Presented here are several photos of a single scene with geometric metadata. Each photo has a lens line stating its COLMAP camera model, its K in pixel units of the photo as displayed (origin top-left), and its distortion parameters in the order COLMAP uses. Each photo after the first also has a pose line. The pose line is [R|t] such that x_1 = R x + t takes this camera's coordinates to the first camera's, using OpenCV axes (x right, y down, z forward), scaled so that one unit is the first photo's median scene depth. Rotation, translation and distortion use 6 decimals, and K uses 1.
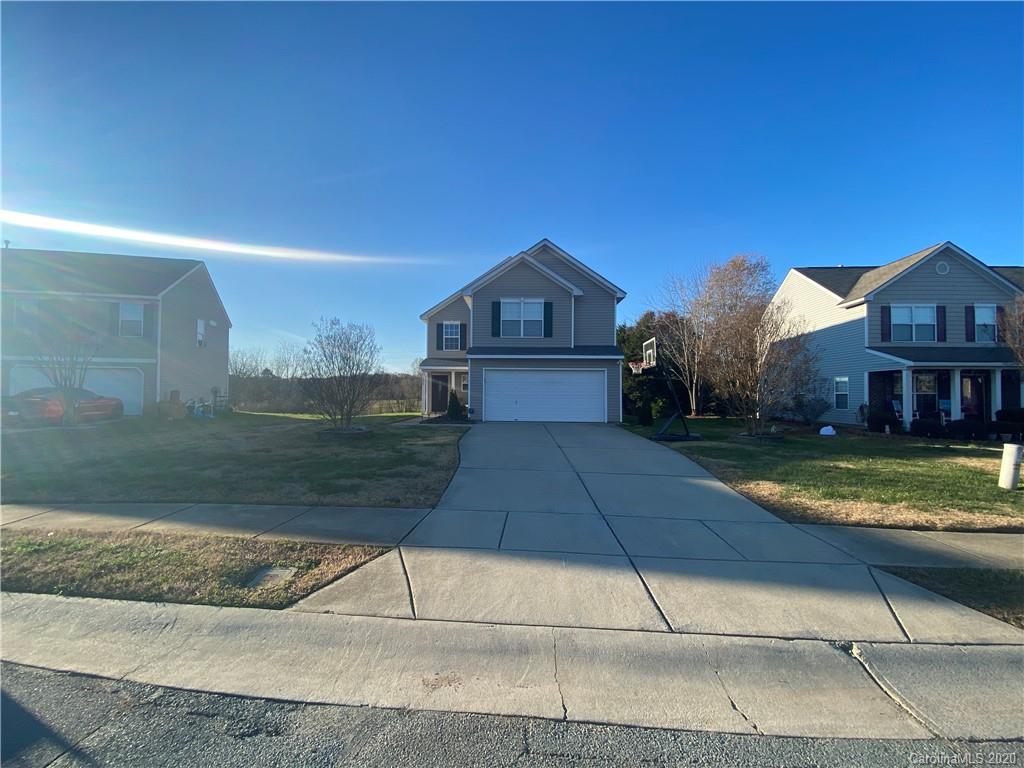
lens RADIAL K [[409.8, 0, 509.3], [0, 409.8, 386.4], [0, 0, 1]] dist [0.023780, -0.022462]
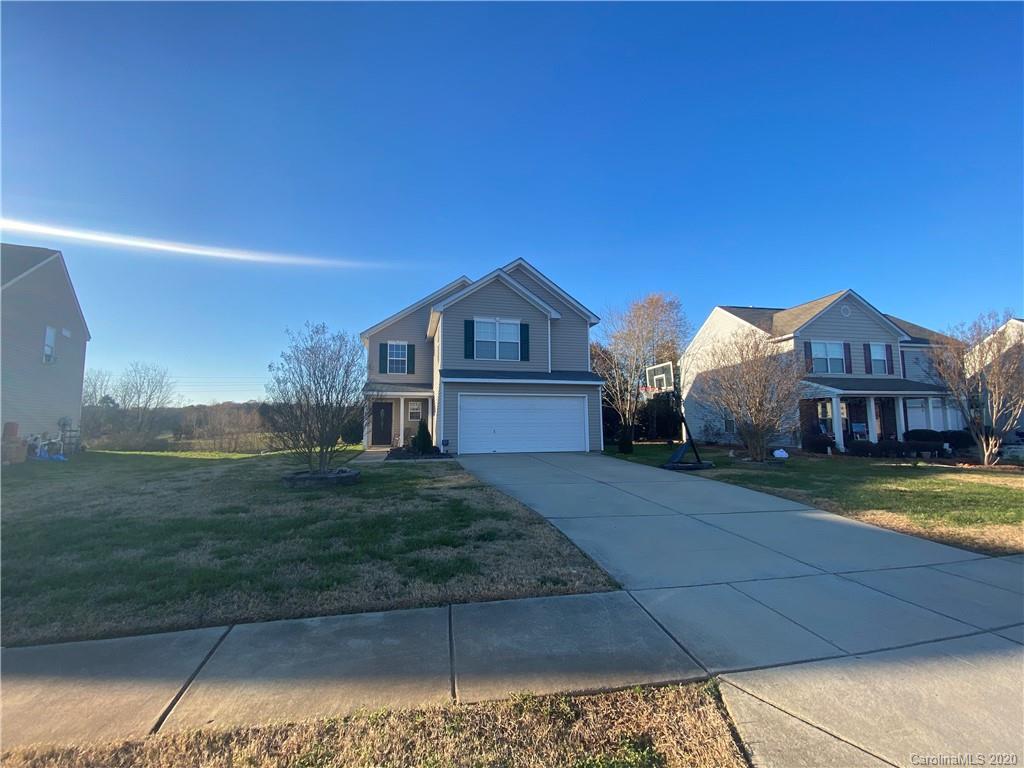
lens RADIAL K [[409.8, 0, 509.3], [0, 409.8, 386.4], [0, 0, 1]] dist [0.023780, -0.022462]
pose [[0.966860, 0.011126, 0.255064, -0.175790], [0.007039, 0.997508, -0.070195, 0.002971], [-0.255209, 0.069664, 0.964373, 0.116398]]
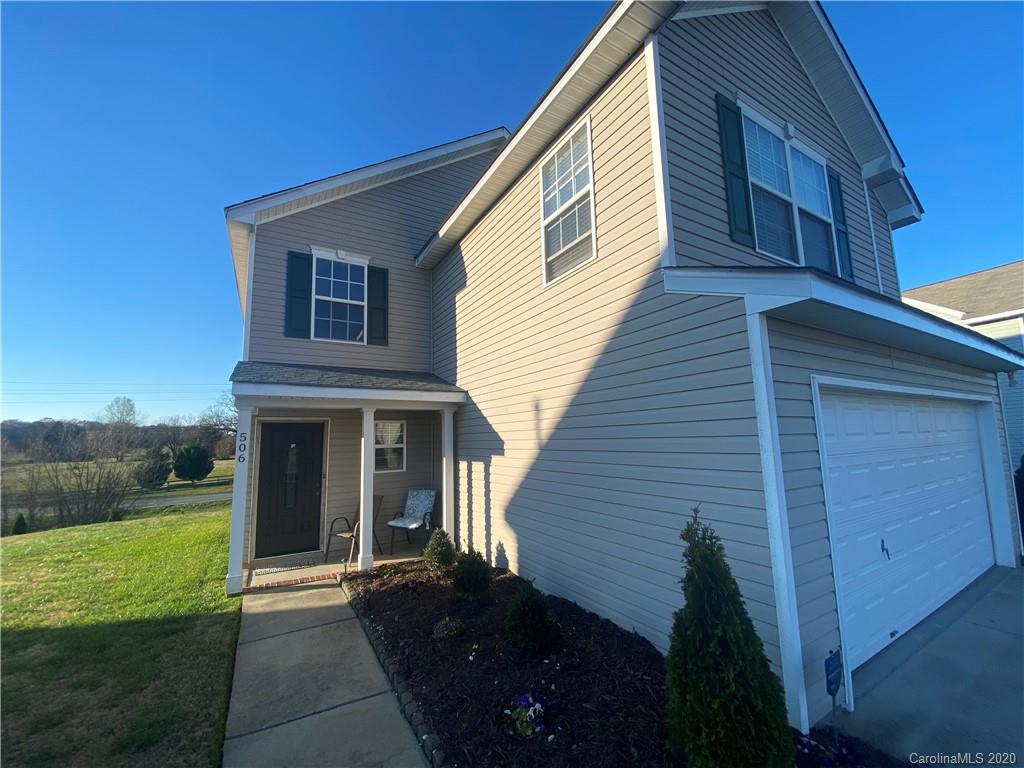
lens RADIAL K [[409.8, 0, 509.3], [0, 409.8, 386.4], [0, 0, 1]] dist [0.023780, -0.022462]
pose [[0.854895, 0.044595, 0.516881, -0.252625], [0.016262, 0.993506, -0.112613, -0.022281], [-0.518546, 0.104678, 0.848618, 0.887032]]
